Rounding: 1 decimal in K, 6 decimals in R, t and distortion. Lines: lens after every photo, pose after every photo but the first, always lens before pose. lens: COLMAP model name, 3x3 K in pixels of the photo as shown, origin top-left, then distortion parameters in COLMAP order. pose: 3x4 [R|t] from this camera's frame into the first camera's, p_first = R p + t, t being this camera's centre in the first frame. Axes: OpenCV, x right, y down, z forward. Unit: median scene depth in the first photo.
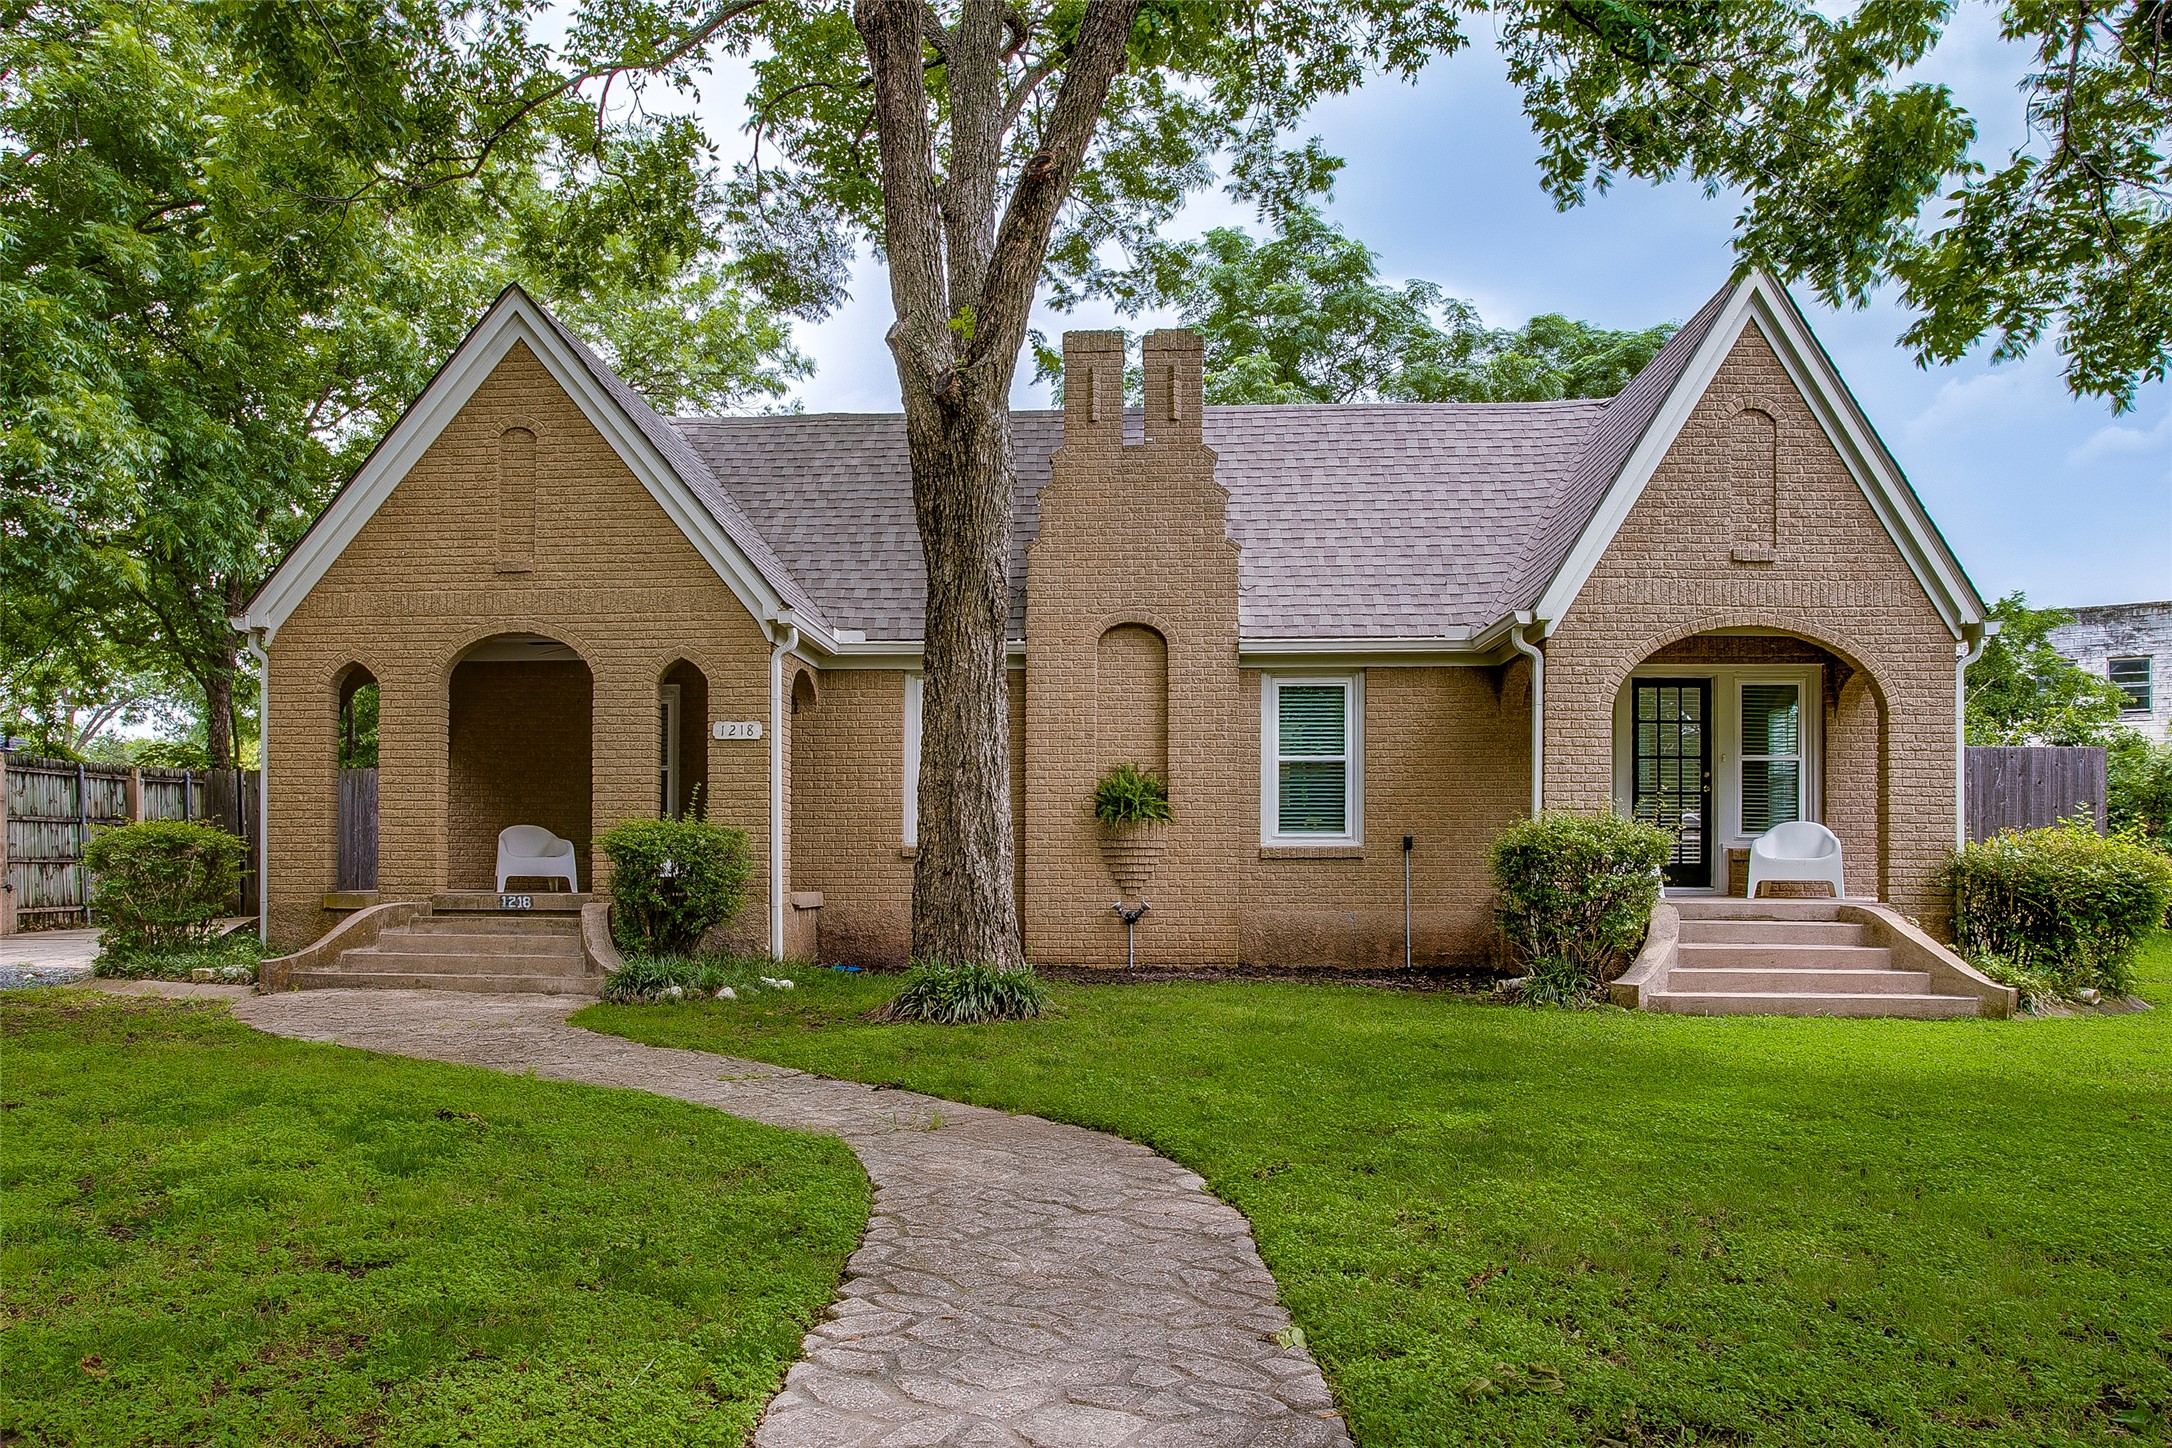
lens RADIAL K [[1076.5, 0, 1093.6], [0, 1076.5, 729.1], [0, 0, 1]] dist [-0.051127, 0.032070]
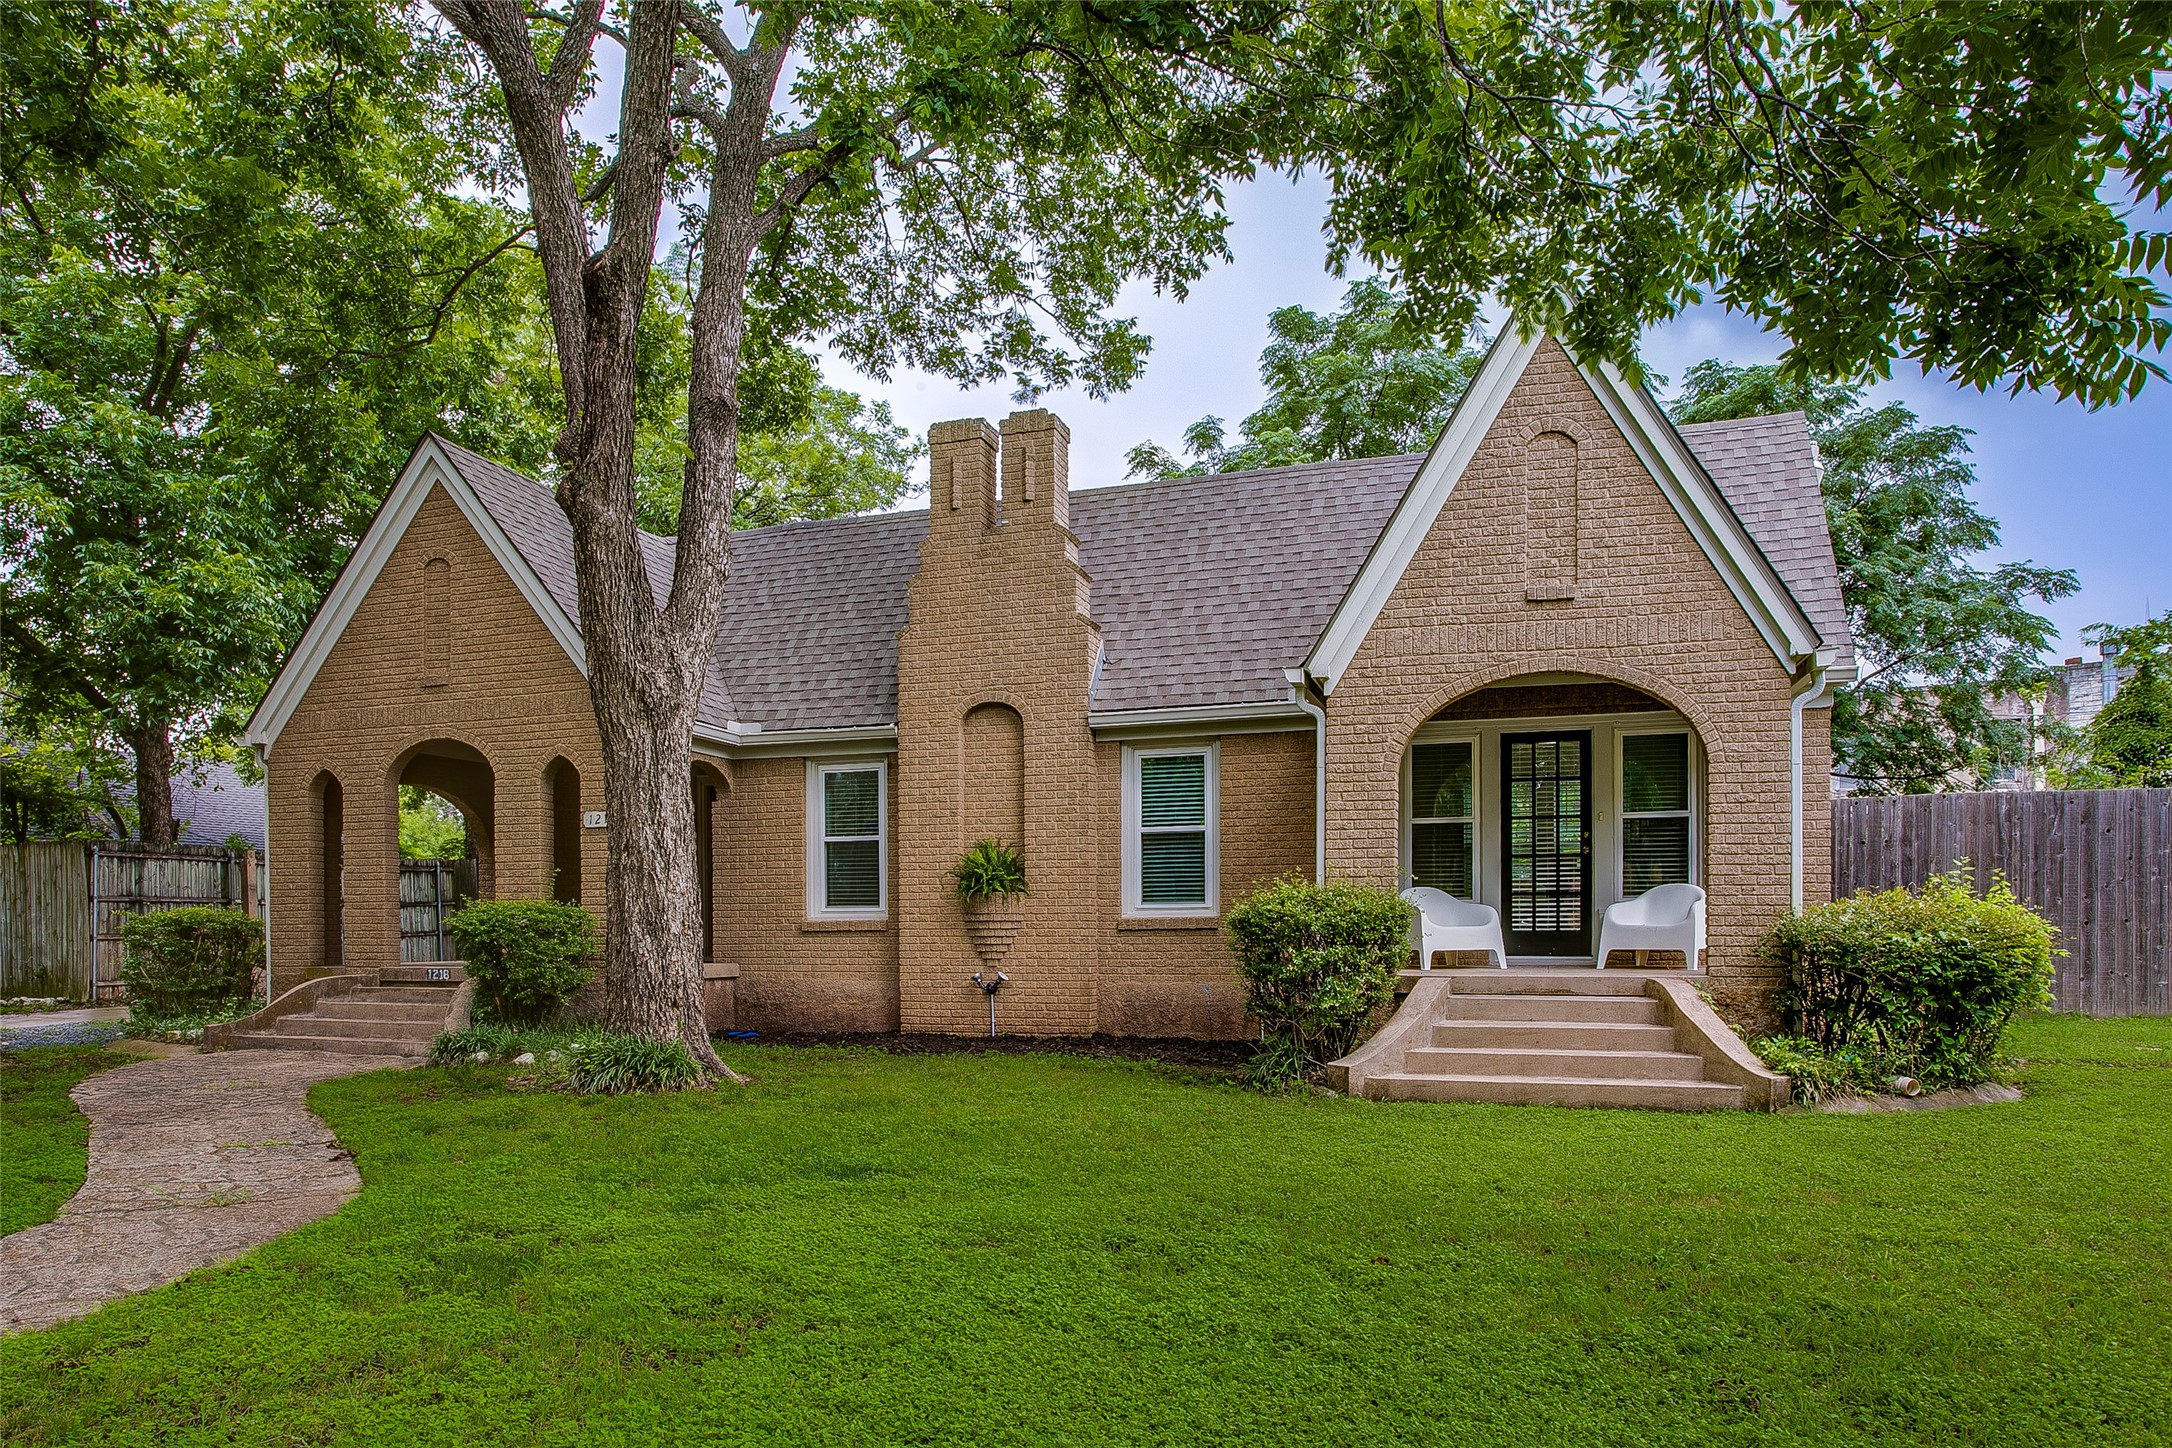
lens RADIAL K [[1002.7, 0, 1085.9], [0, 1002.7, 822.1], [0, 0, 1]] dist [-0.030726, 0.000246]
pose [[0.983610, -0.029456, -0.177887, 0.300636], [0.032631, 0.999356, 0.014950, 0.004506], [0.177332, -0.020510, 0.983937, 0.071910]]
